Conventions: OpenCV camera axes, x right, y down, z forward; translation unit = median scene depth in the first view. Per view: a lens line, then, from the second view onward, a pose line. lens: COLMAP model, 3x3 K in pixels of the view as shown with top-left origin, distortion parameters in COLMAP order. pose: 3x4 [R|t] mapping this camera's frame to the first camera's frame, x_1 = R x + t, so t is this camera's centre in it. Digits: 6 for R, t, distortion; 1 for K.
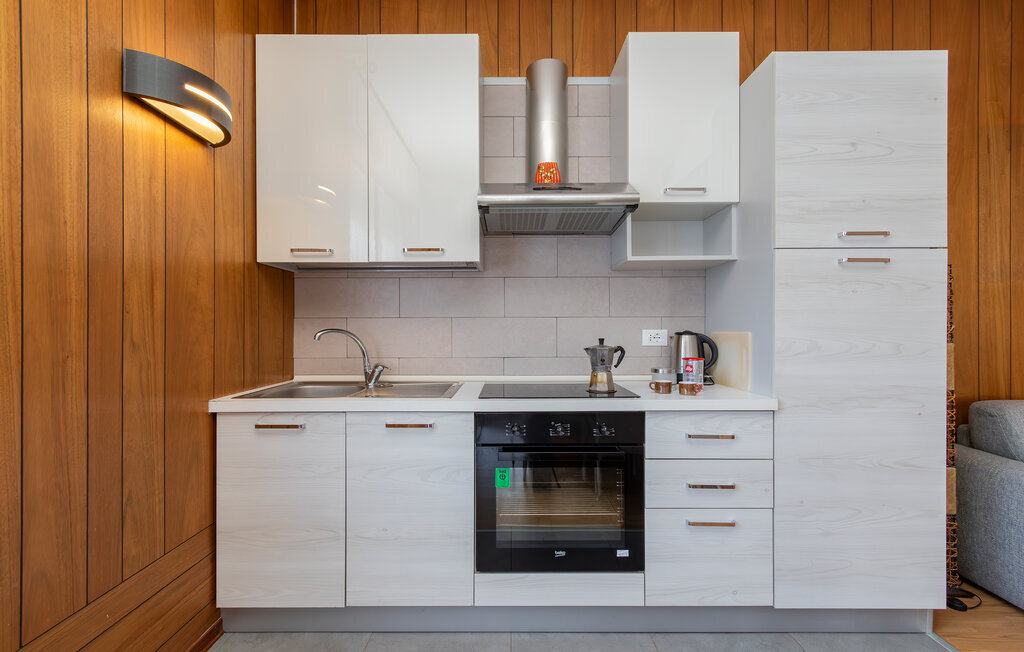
lens RADIAL K [[461.5, 0, 510.6], [0, 461.5, 330.6], [0, 0, 1]] dist [0.006154, 0.000804]
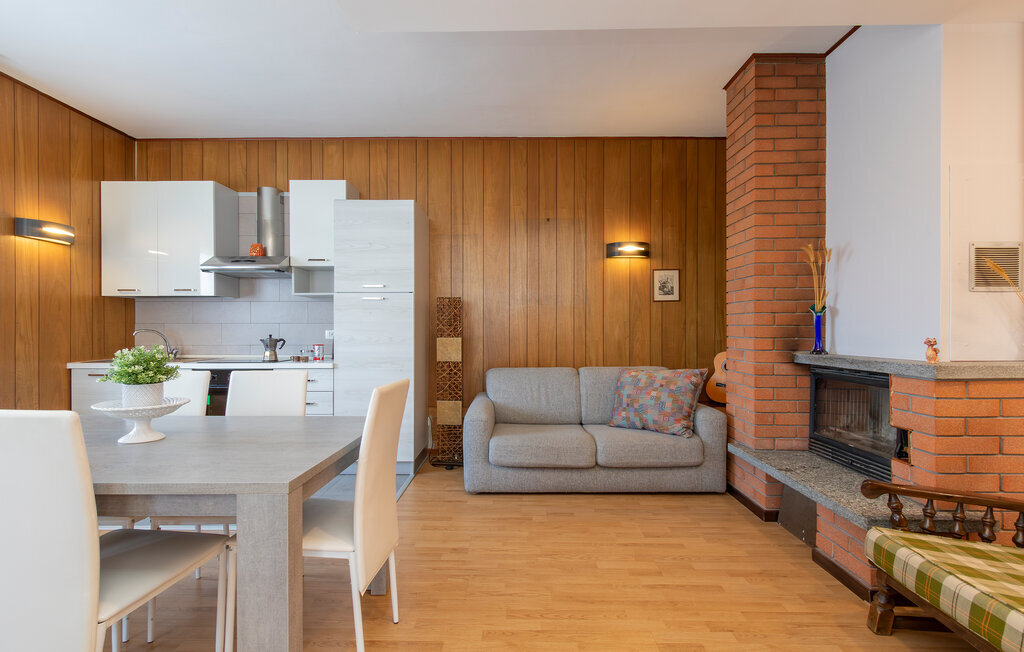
lens RADIAL K [[461.5, 0, 510.6], [0, 461.5, 330.6], [0, 0, 1]] dist [0.006154, 0.000804]
pose [[0.999941, 0.003159, -0.010398, 1.205353], [-0.003079, 0.999965, 0.007715, -0.018483], [0.010422, -0.007683, 0.999916, -0.956658]]
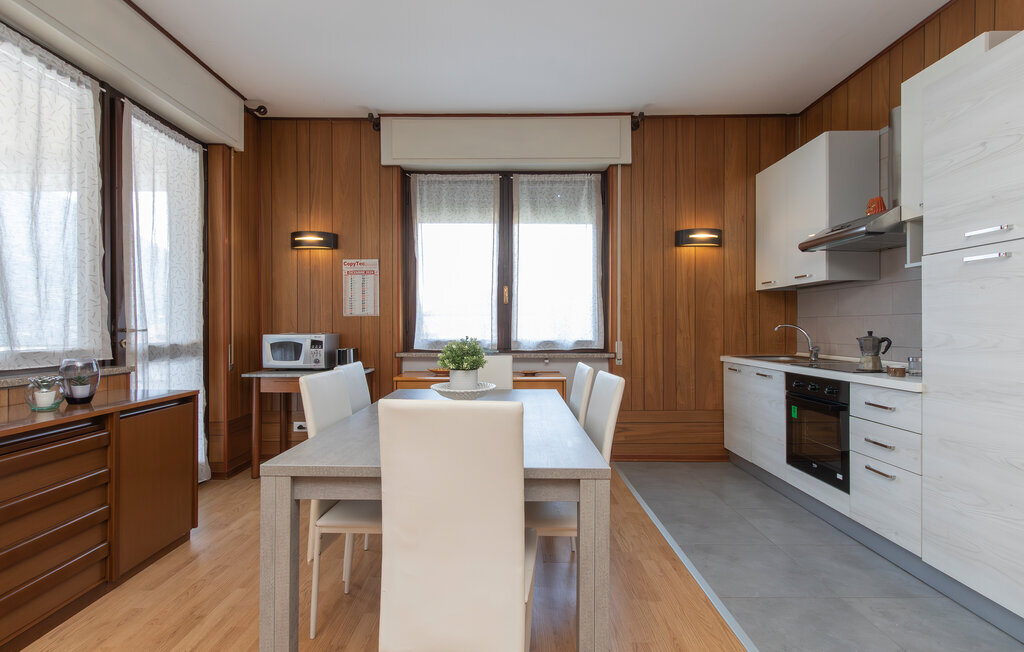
lens RADIAL K [[518.7, 0, 507.1], [0, 518.7, 331.1], [0, 0, 1]] dist [0.012112, -0.001570]
pose [[-0.004955, 0.010868, -0.999929, 1.635420], [0.005343, 0.999927, 0.010842, -0.005085], [0.999973, -0.005289, -0.005013, -0.043377]]
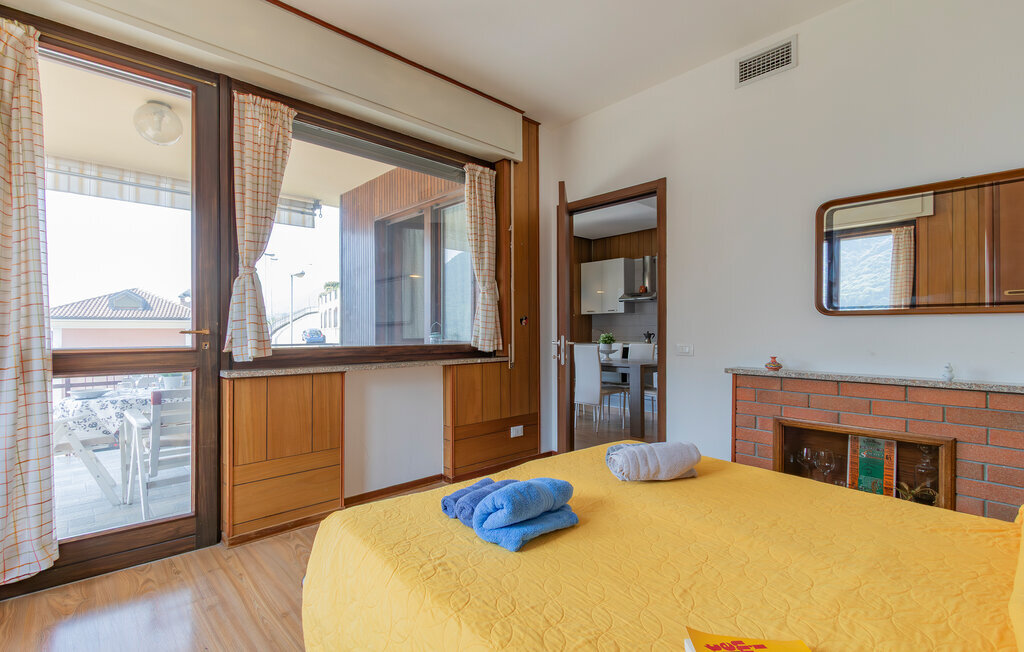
lens RADIAL K [[468.5, 0, 511.5], [0, 468.5, 331.9], [0, 0, 1]] dist [0.004569, 0.000453]
pose [[0.688490, 0.002992, -0.725239, 2.244280], [0.002977, 0.999971, 0.006952, -0.009558], [0.725239, -0.006946, 0.688462, -2.572878]]
